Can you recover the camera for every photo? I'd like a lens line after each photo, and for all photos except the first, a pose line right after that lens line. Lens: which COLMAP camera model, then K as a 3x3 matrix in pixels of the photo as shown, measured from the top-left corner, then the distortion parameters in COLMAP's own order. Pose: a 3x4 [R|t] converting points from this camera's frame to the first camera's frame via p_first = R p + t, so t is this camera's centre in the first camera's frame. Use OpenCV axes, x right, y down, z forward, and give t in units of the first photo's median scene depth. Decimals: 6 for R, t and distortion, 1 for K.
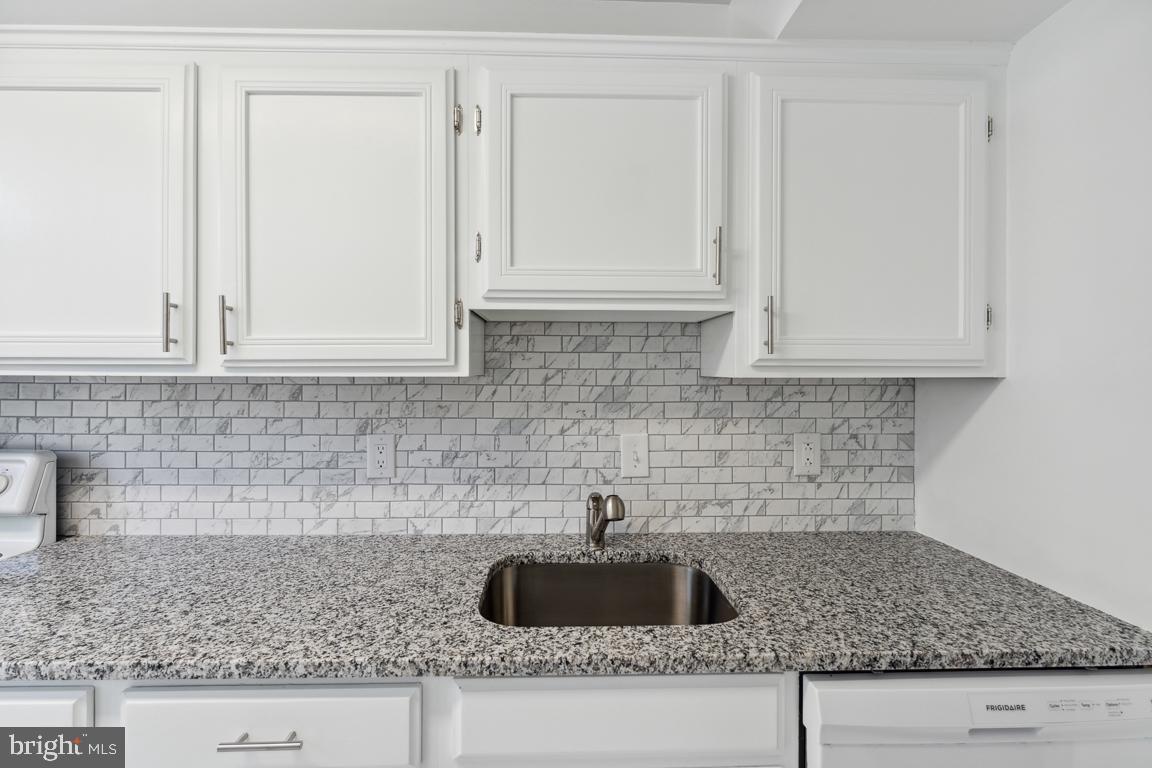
lens RADIAL K [[515.1, 0, 558.9], [0, 515.1, 373.9], [0, 0, 1]] dist [-0.002996, -0.000066]
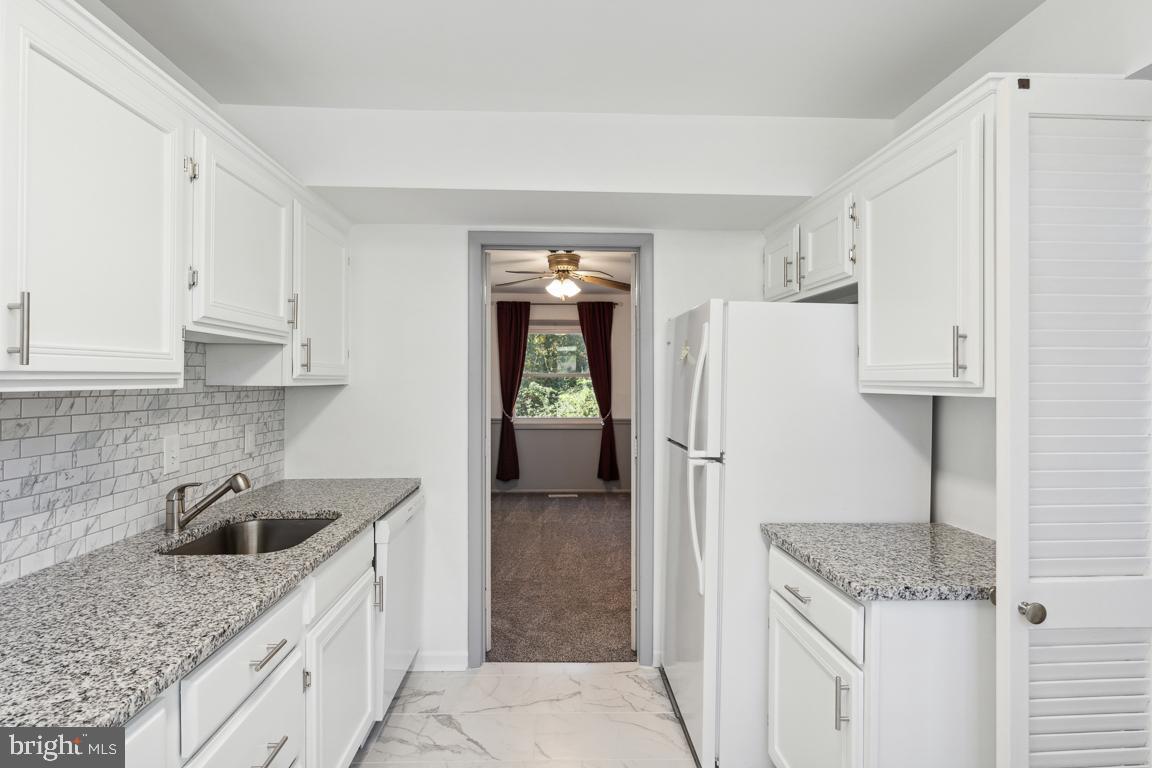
lens RADIAL K [[585.8, 0, 579.5], [0, 585.8, 380.3], [0, 0, 1]] dist [0.003875, 0.000457]
pose [[-0.026726, -0.001163, 0.999642, -1.266489], [0.001001, 0.999999, 0.001190, -0.009560], [-0.999642, 0.001032, -0.026725, 0.122341]]
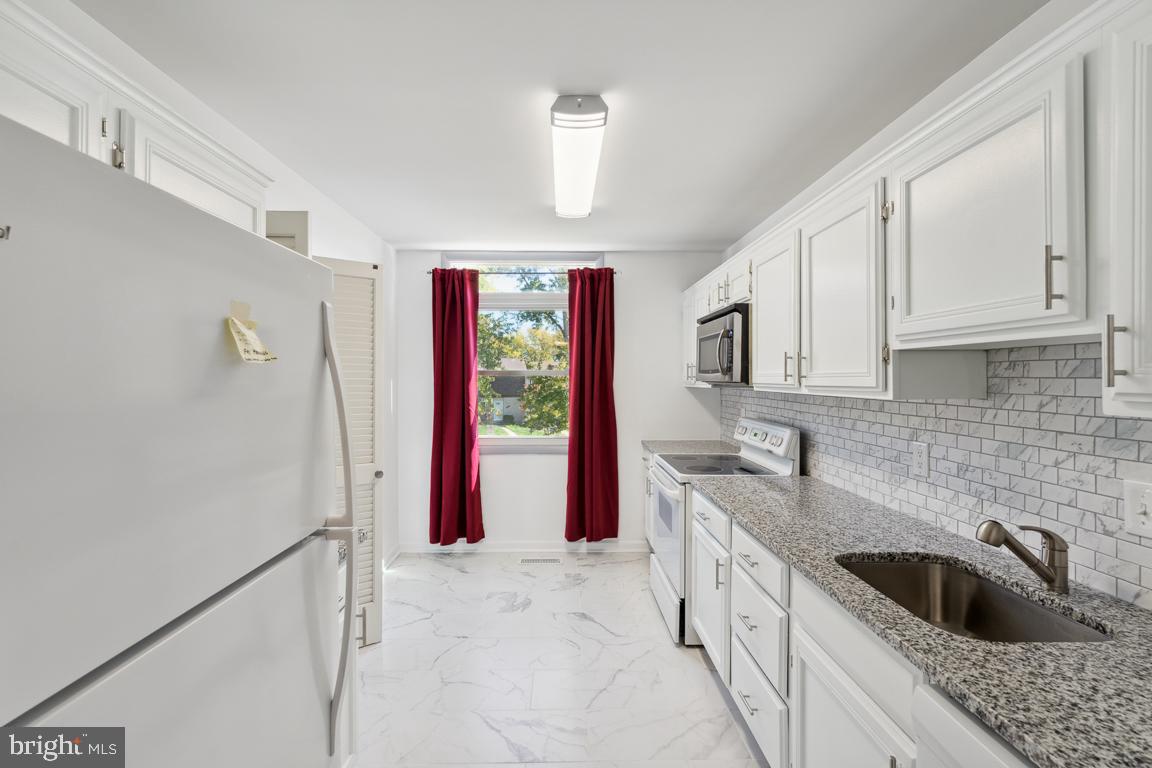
lens RADIAL K [[515.1, 0, 577.5], [0, 515.1, 379.7], [0, 0, 1]] dist [-0.002996, -0.000066]
pose [[0.008549, 0.002845, -0.999959, 0.971782], [-0.003451, 0.999990, 0.002815, -0.040178], [0.999957, 0.003427, 0.008559, 0.136967]]
